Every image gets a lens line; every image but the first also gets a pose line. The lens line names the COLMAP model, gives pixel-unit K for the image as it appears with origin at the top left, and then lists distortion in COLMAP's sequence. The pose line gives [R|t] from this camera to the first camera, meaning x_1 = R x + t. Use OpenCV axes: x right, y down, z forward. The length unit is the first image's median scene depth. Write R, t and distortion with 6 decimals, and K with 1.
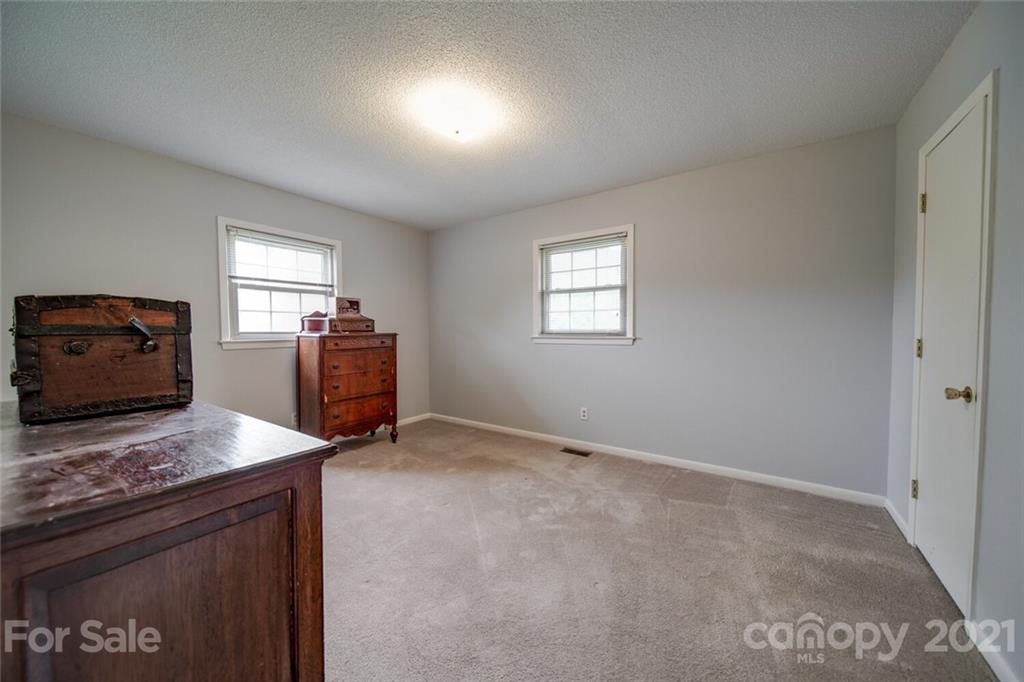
lens RADIAL K [[360.7, 0, 509.4], [0, 360.7, 341.6], [0, 0, 1]] dist [-0.002251, -0.000386]
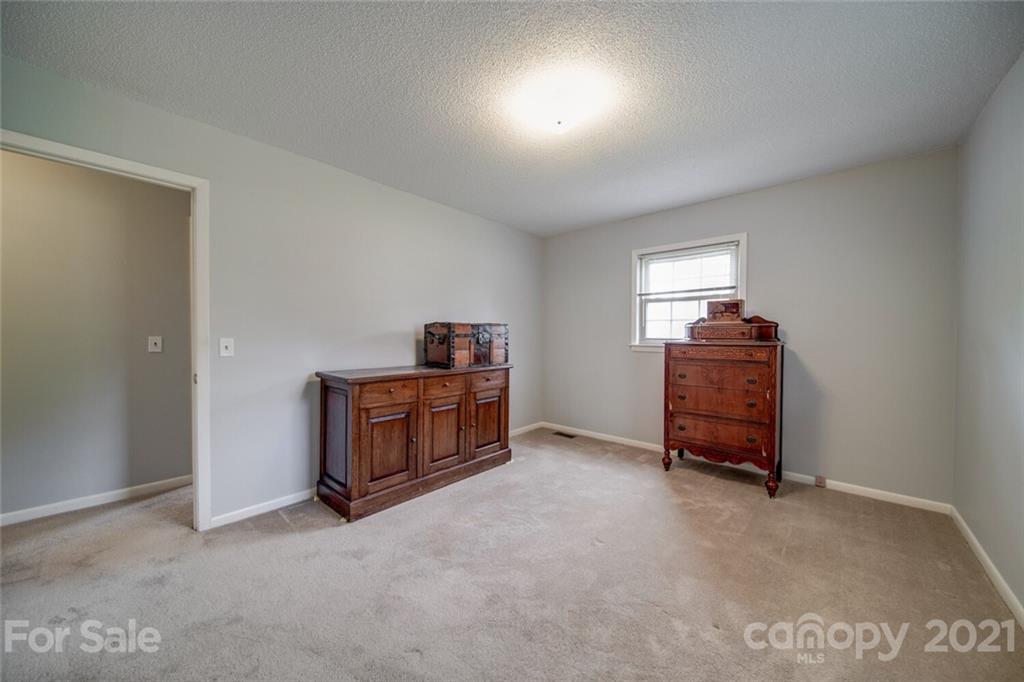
lens RADIAL K [[360.7, 0, 509.4], [0, 360.7, 341.6], [0, 0, 1]] dist [-0.002251, -0.000386]
pose [[-0.122890, 0.024027, -0.992129, 0.497969], [-0.039319, 0.998804, 0.029059, -0.029374], [0.991641, 0.042581, -0.121798, 0.630266]]
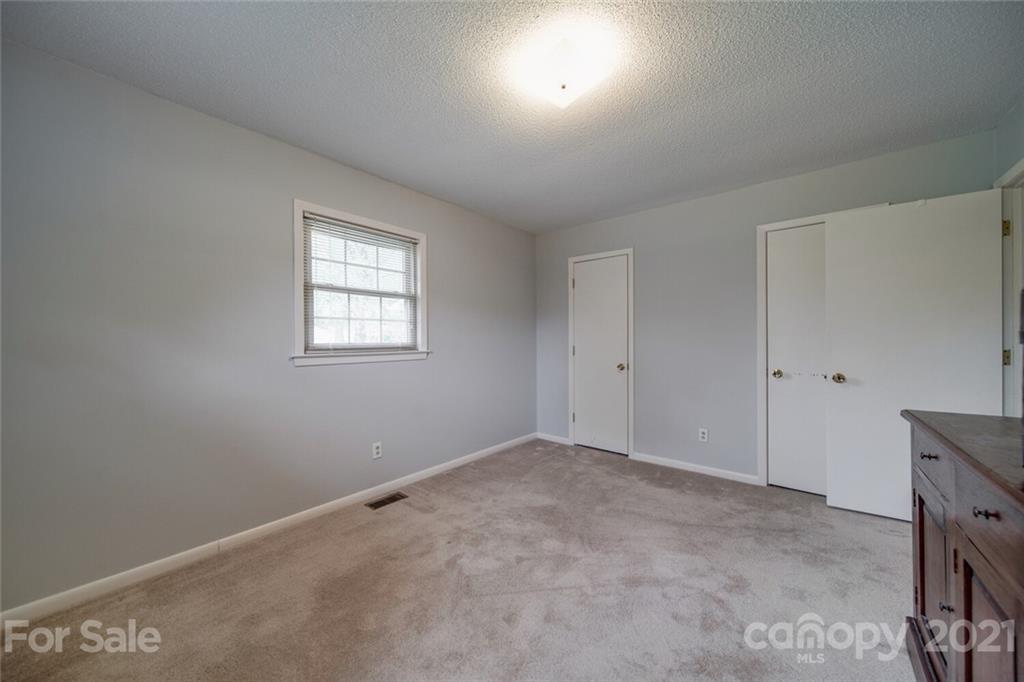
lens RADIAL K [[360.7, 0, 509.4], [0, 360.7, 341.6], [0, 0, 1]] dist [-0.002251, -0.000386]
pose [[0.093759, 0.000442, 0.995595, -0.580240], [0.039199, 0.999223, -0.004135, -0.023125], [-0.994823, 0.039414, 0.093669, 0.668534]]
